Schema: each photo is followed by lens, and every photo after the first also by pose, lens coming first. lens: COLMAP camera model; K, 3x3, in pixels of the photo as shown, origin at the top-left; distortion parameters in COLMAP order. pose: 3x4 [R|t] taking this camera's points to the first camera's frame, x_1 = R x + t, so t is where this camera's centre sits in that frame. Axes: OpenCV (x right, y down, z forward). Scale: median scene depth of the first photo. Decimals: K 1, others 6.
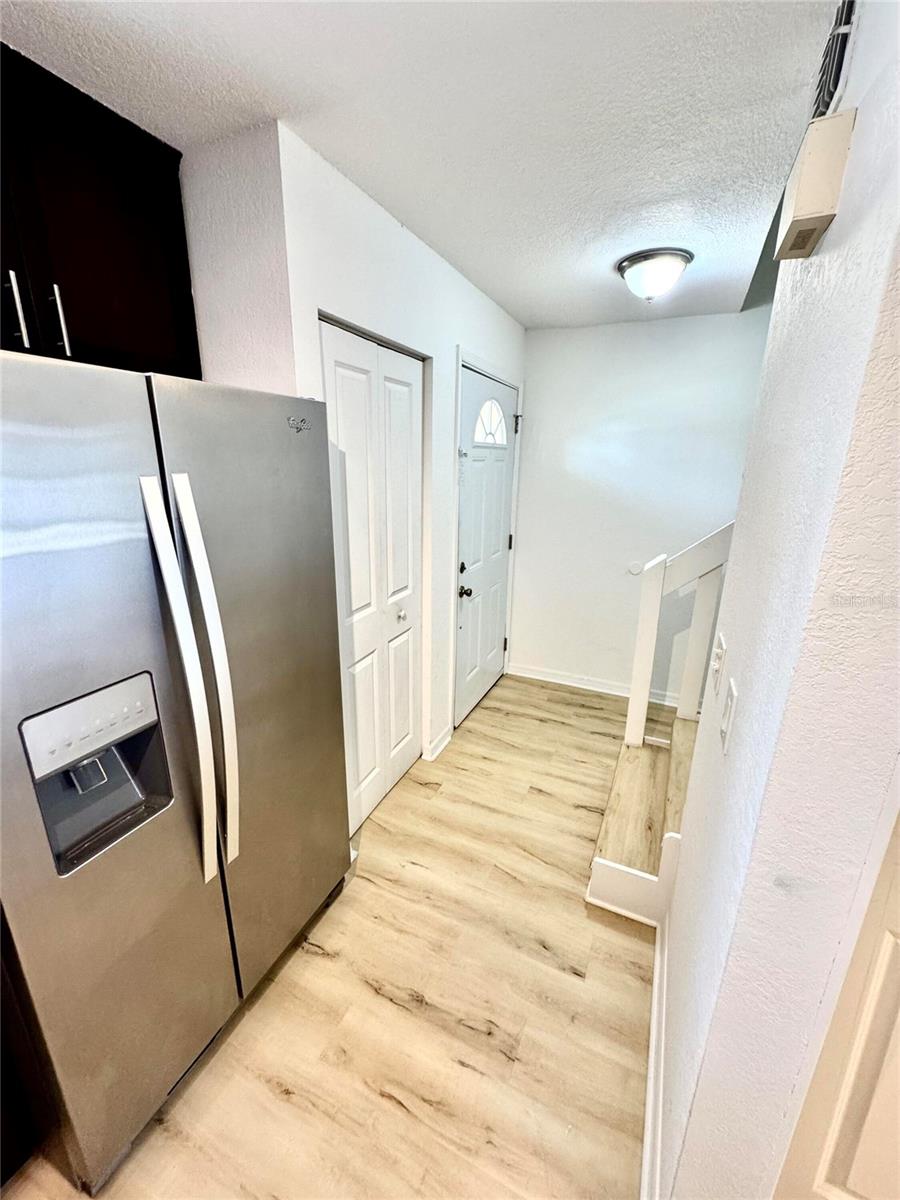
lens RADIAL K [[477.7, 0, 449.5], [0, 477.7, 597.6], [0, 0, 1]] dist [-0.001712, -0.000167]
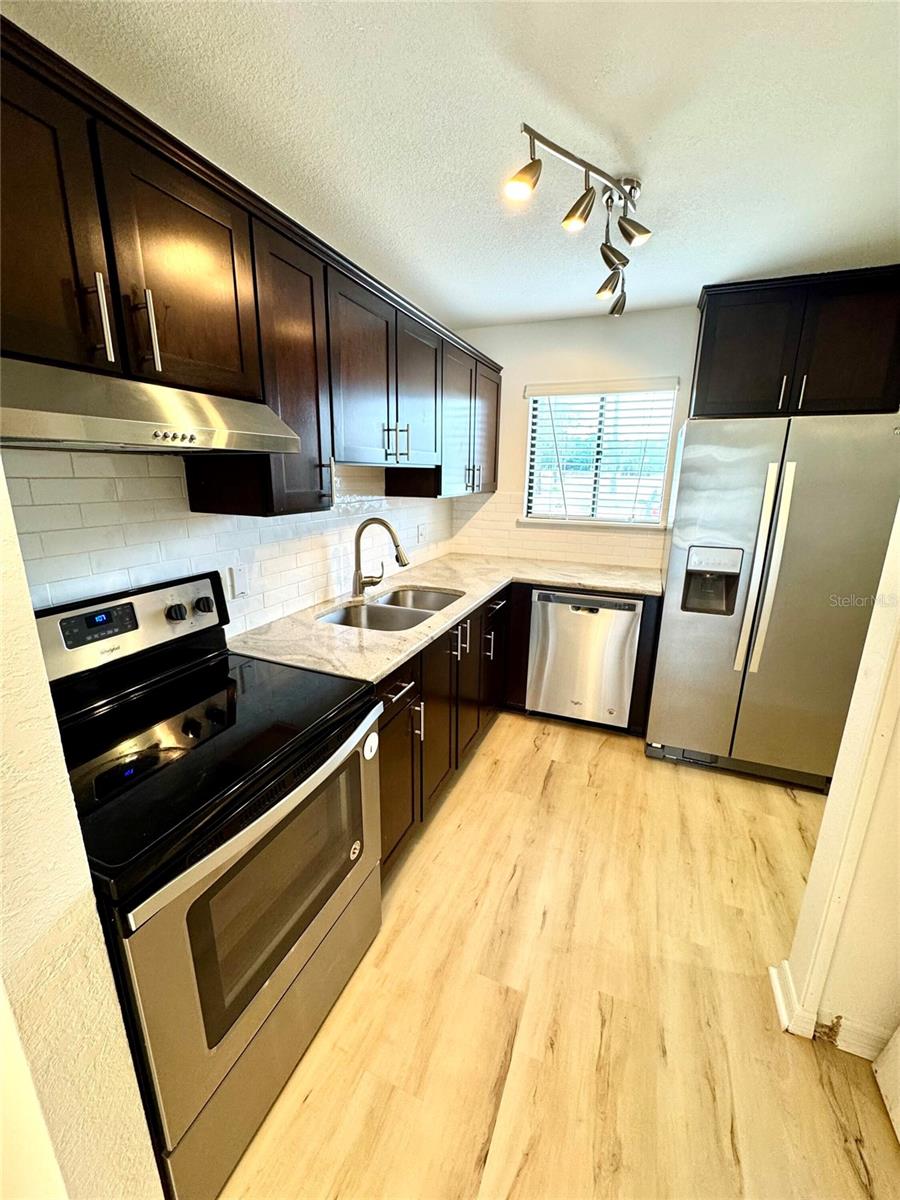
lens RADIAL K [[480.0, 0, 450.7], [0, 480.0, 599.5], [0, 0, 1]] dist [-0.002579, 0.000569]
pose [[0.049181, 0.254945, -0.965704, 1.091494], [-0.290928, 0.928605, 0.230335, 0.178866], [0.955480, 0.269622, 0.119840, -0.378400]]
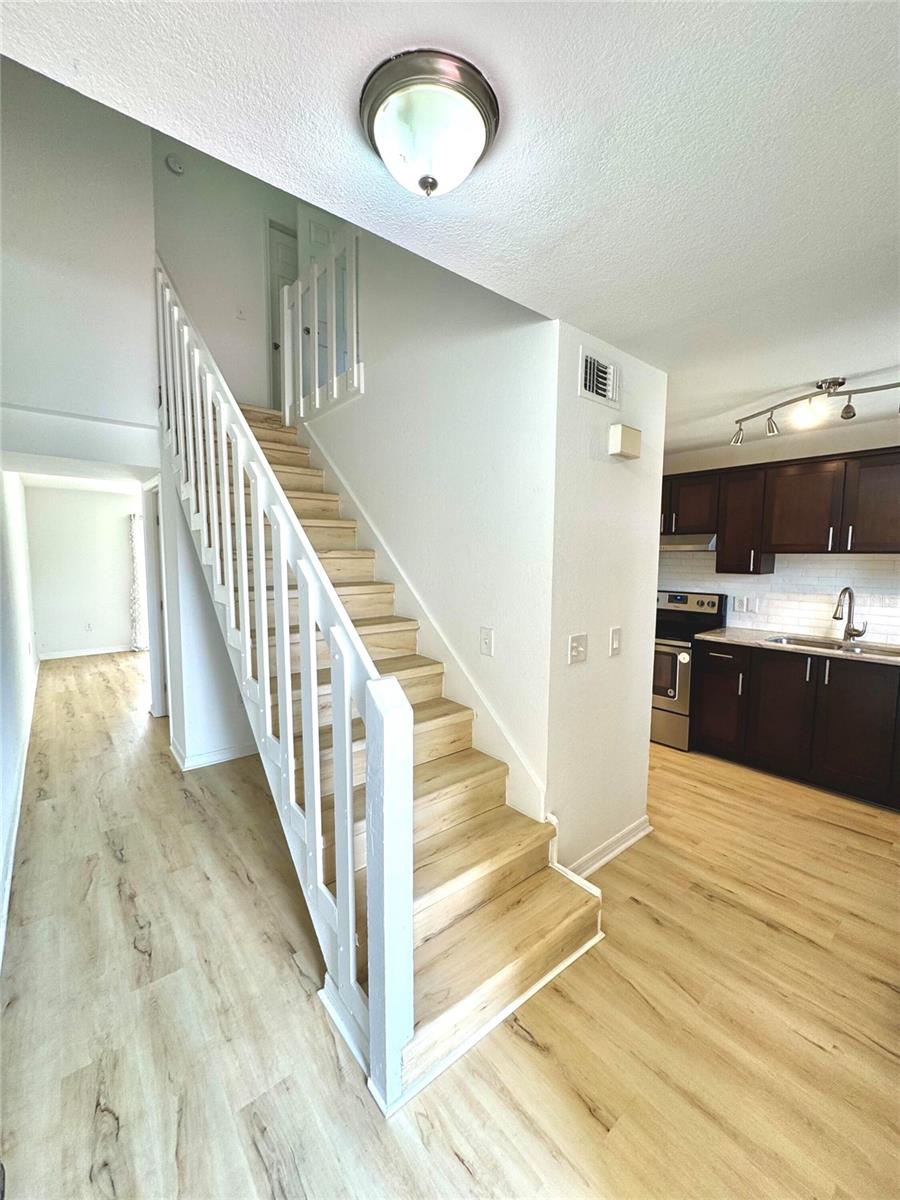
lens RADIAL K [[480.0, 0, 450.7], [0, 480.0, 599.5], [0, 0, 1]] dist [-0.002579, 0.000569]
pose [[-0.903334, -0.048162, 0.426225, 0.231652], [0.109501, 0.934859, 0.337711, -0.592532], [-0.414725, 0.351737, -0.839216, 2.324962]]
